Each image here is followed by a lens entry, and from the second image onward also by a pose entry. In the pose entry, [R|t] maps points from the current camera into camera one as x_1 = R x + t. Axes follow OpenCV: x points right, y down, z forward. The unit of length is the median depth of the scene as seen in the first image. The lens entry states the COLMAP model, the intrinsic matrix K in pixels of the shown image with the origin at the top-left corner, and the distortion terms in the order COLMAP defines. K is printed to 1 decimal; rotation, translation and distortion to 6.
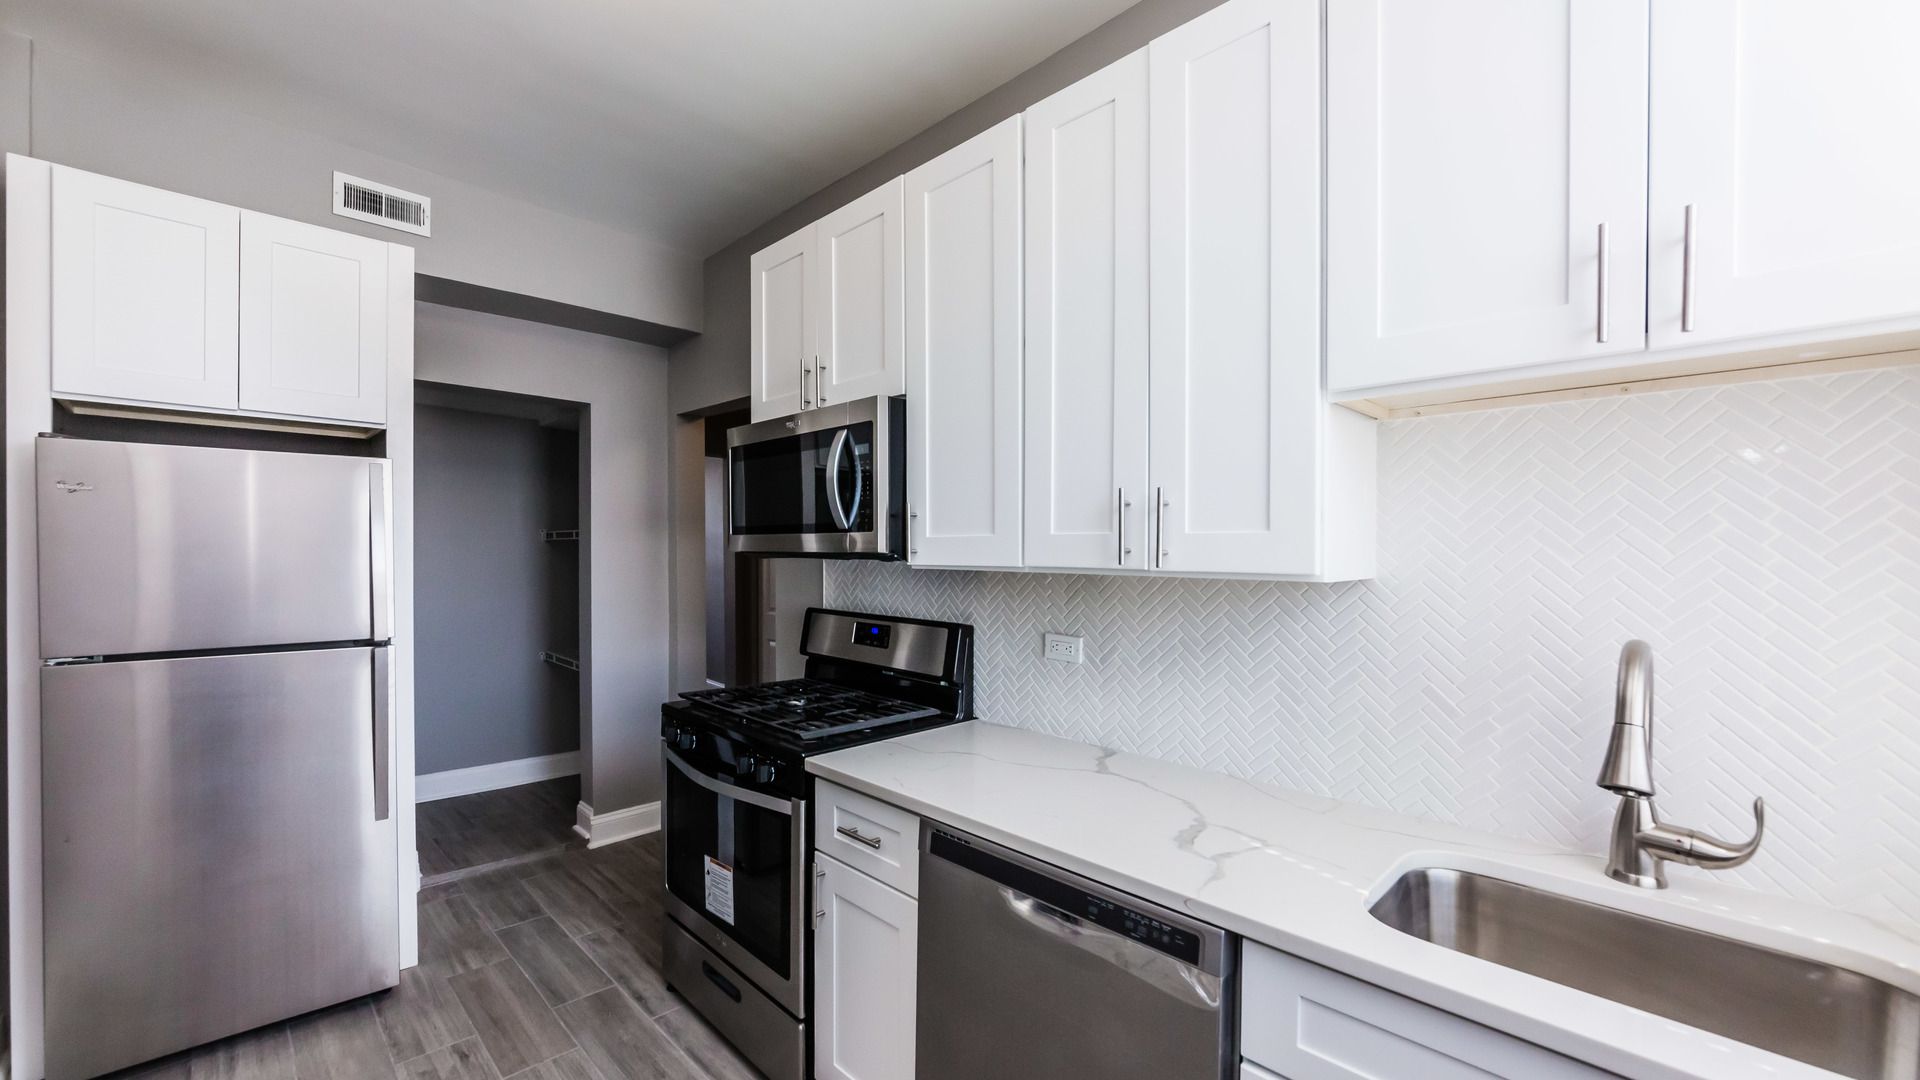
lens RADIAL K [[712.9, 0, 928.7], [0, 712.9, 565.6], [0, 0, 1]] dist [-0.002964, 0.000043]
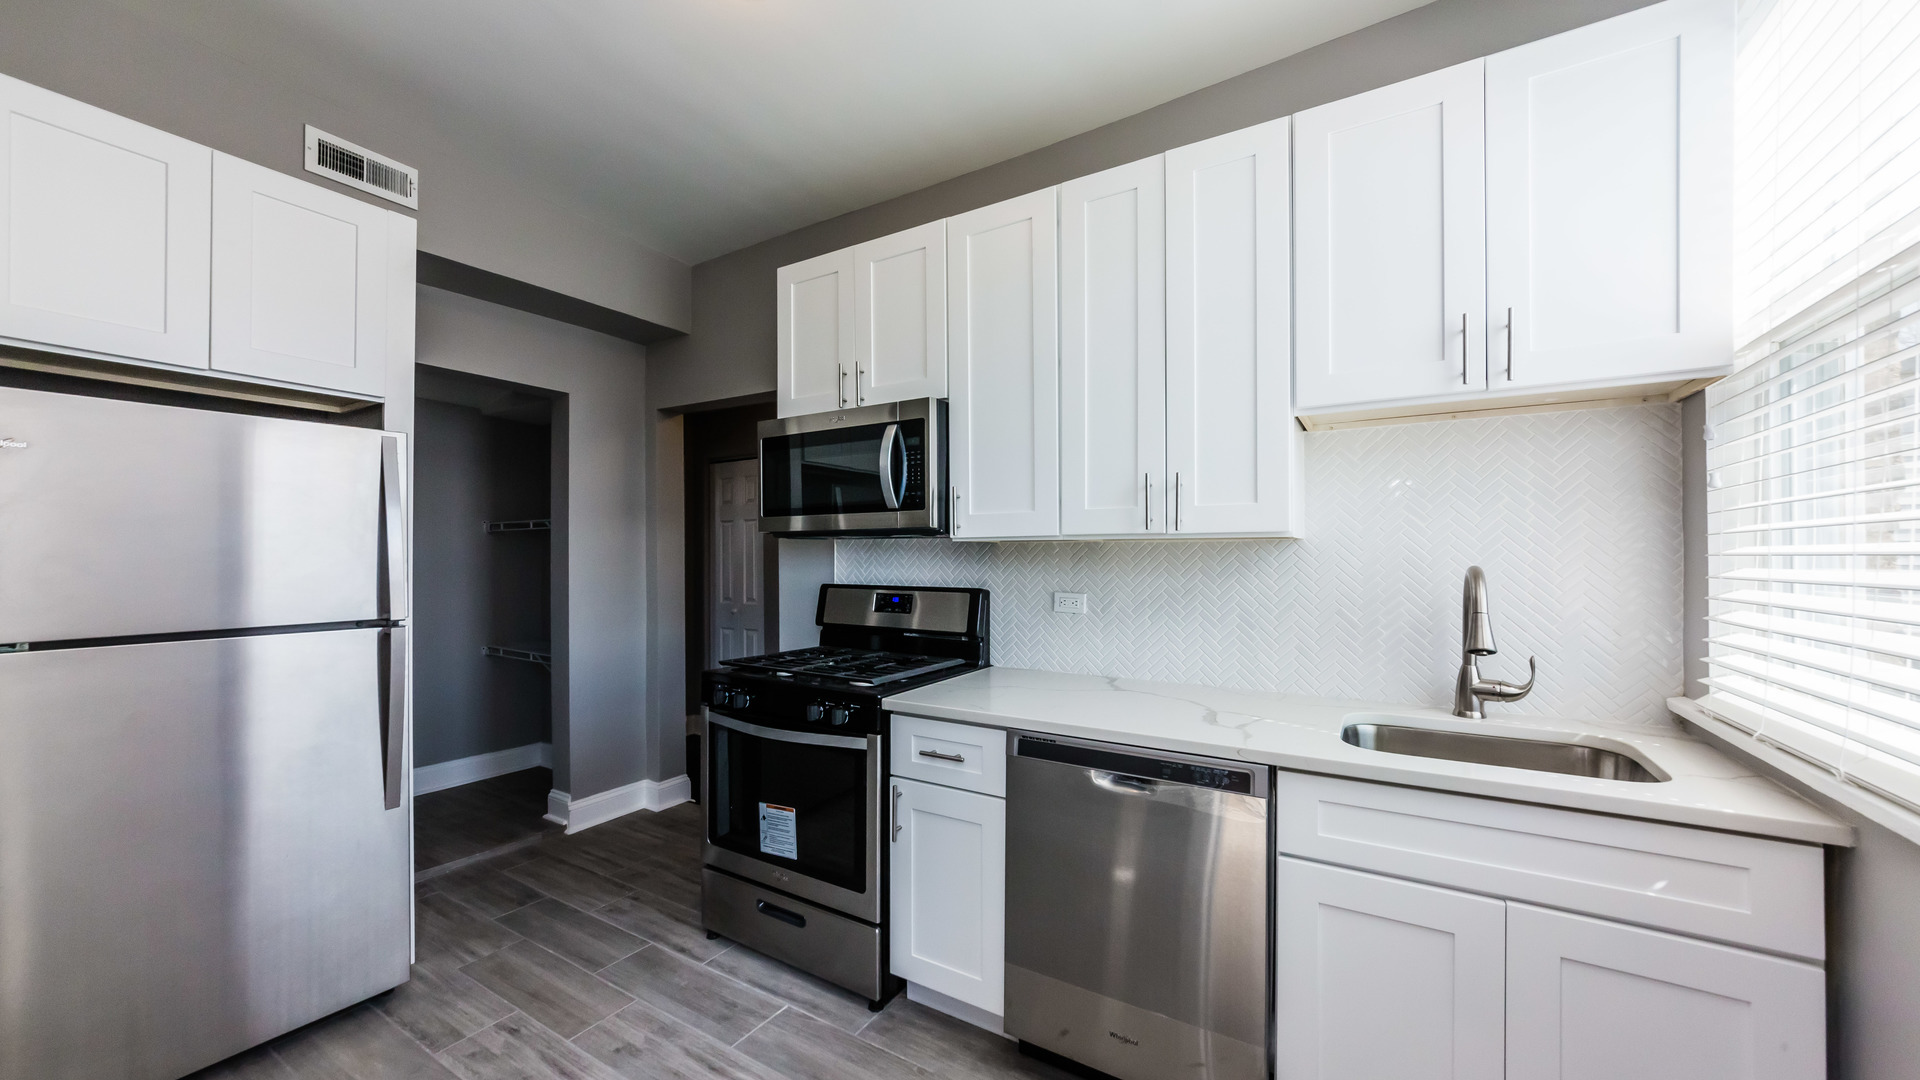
lens RADIAL K [[649.3, 0, 962.9], [0, 649.3, 564.8], [0, 0, 1]] dist [0.001990, 0.000768]
pose [[0.960402, -0.008338, 0.278494, -0.294104], [0.012874, 0.999813, -0.014463, 0.056337], [-0.278321, 0.017476, 0.960329, -0.064639]]
